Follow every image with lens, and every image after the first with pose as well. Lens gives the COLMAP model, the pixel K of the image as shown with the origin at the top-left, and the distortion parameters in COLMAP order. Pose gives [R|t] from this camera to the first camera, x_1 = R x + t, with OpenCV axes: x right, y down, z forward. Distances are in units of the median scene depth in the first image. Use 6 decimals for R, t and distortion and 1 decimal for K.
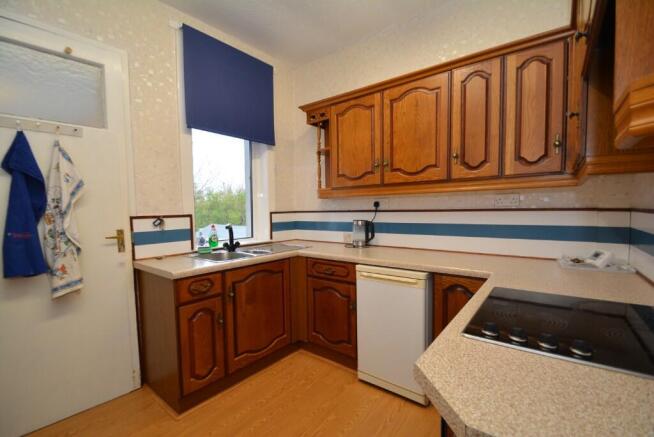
lens RADIAL K [[287.4, 0, 327.4], [0, 287.4, 220.0], [0, 0, 1]] dist [-0.004138, -0.000910]
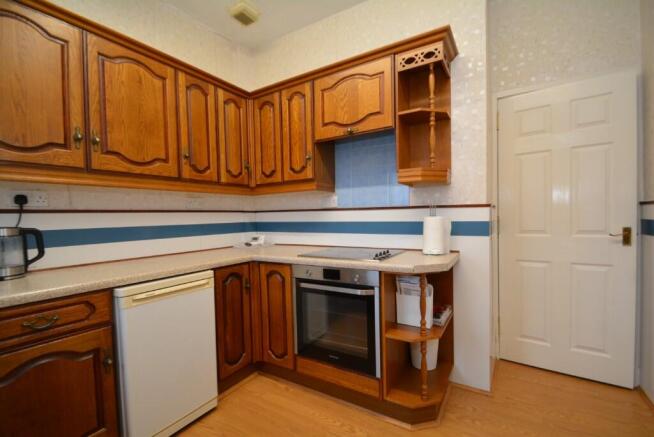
lens RADIAL K [[287.4, 0, 328.7], [0, 287.4, 222.4], [0, 0, 1]] dist [-0.004138, -0.000910]
pose [[-0.105388, -0.004881, 0.994419, -0.580887], [0.063255, 0.997930, 0.011602, 0.028731], [-0.992417, 0.064125, -0.104861, 0.587024]]
